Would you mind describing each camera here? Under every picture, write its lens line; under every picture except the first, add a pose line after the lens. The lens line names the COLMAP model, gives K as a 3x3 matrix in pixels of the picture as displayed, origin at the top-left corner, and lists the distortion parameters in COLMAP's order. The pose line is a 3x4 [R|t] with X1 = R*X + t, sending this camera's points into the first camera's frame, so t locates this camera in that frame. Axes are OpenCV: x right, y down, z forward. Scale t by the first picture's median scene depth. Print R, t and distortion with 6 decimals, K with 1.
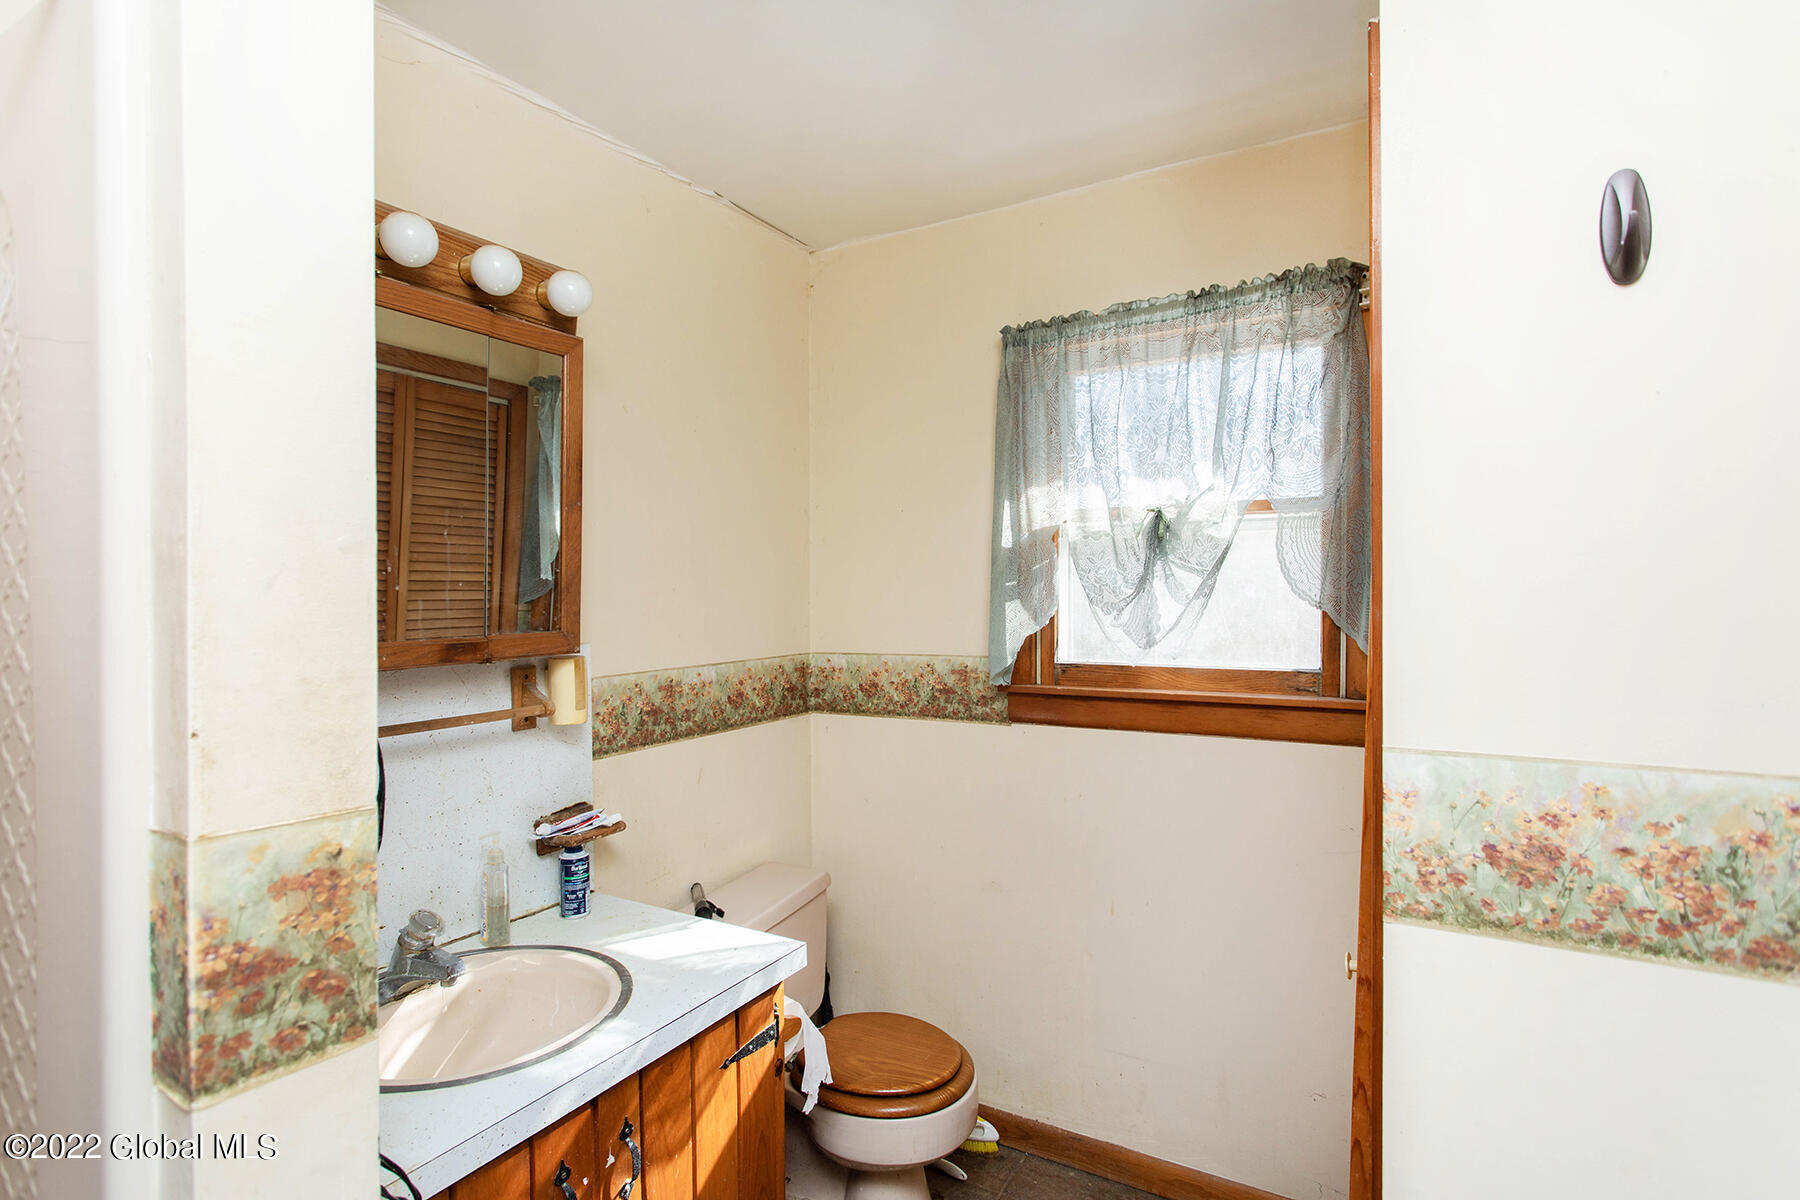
lens RADIAL K [[894.4, 0, 891.6], [0, 894.4, 597.8], [0, 0, 1]] dist [-0.009632, 0.000924]
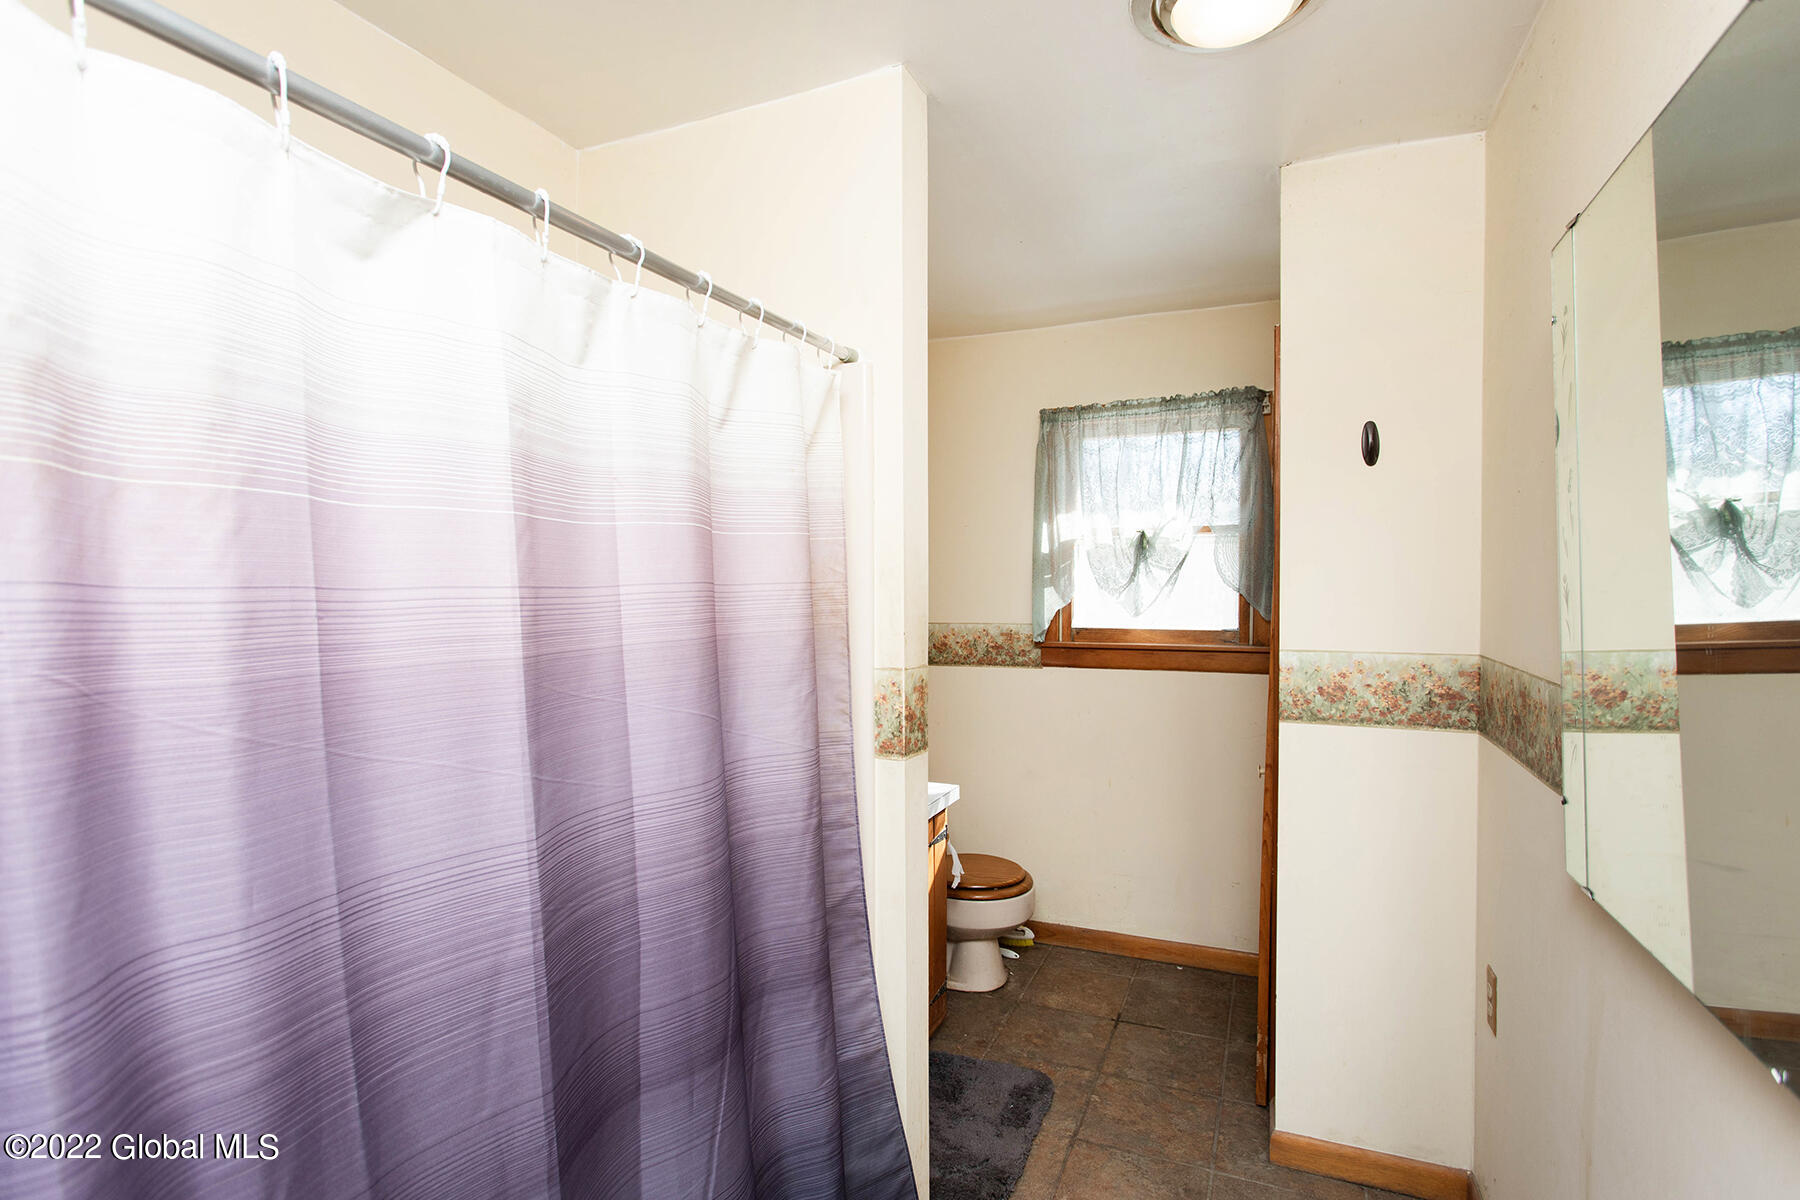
lens RADIAL K [[894.4, 0, 904.6], [0, 894.4, 597.2], [0, 0, 1]] dist [-0.009632, 0.000924]
pose [[0.992440, -0.000055, 0.122731, -0.331056], [-0.001956, 0.999866, 0.016263, -0.004640], [-0.122715, -0.016380, 0.992307, -0.559230]]
